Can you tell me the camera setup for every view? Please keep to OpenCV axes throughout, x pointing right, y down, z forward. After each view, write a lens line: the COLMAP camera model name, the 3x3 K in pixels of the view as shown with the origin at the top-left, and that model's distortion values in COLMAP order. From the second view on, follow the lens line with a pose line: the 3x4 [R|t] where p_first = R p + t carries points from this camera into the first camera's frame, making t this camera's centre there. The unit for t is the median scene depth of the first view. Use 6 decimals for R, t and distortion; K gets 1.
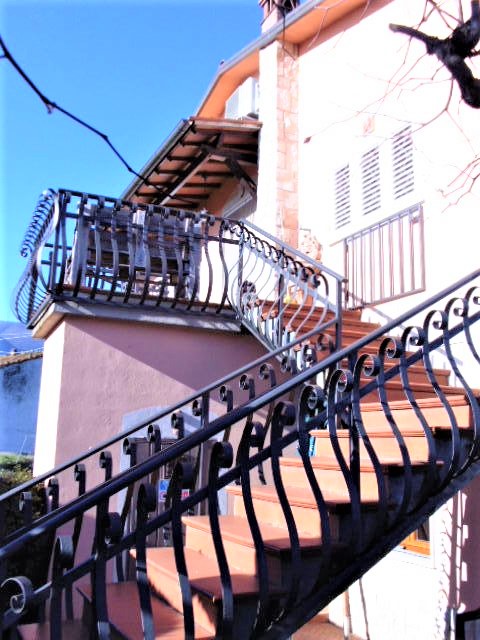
lens RADIAL K [[656.4, 0, 241.6], [0, 656.4, 302.4], [0, 0, 1]] dist [-0.007492, -0.004043]
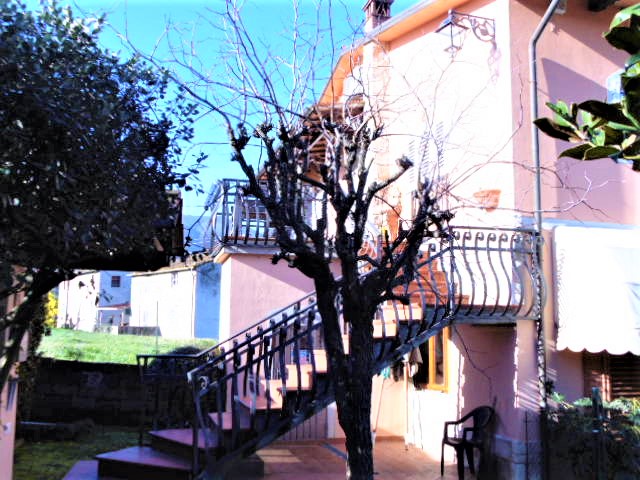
lens RADIAL K [[656.4, 0, 320.0], [0, 656.4, 240.0], [0, 0, 1]] dist [-0.007492, -0.004043]
pose [[0.985637, -0.030528, -0.166098, 0.235953], [0.043027, 0.996463, 0.072179, -0.126417], [0.163307, -0.078289, 0.983464, -0.609005]]
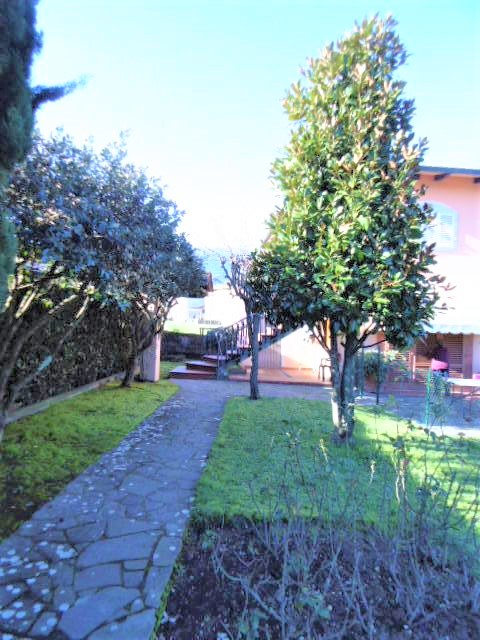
lens RADIAL K [[407.8, 0, 240.0], [0, 407.8, 320.0], [0, 0, 1]] dist [0.000037, -0.000015]
pose [[0.934642, -0.008560, -0.355488, 1.079178], [0.081355, 0.978342, 0.190339, -0.425239], [0.346160, -0.206820, 0.915095, -2.091821]]
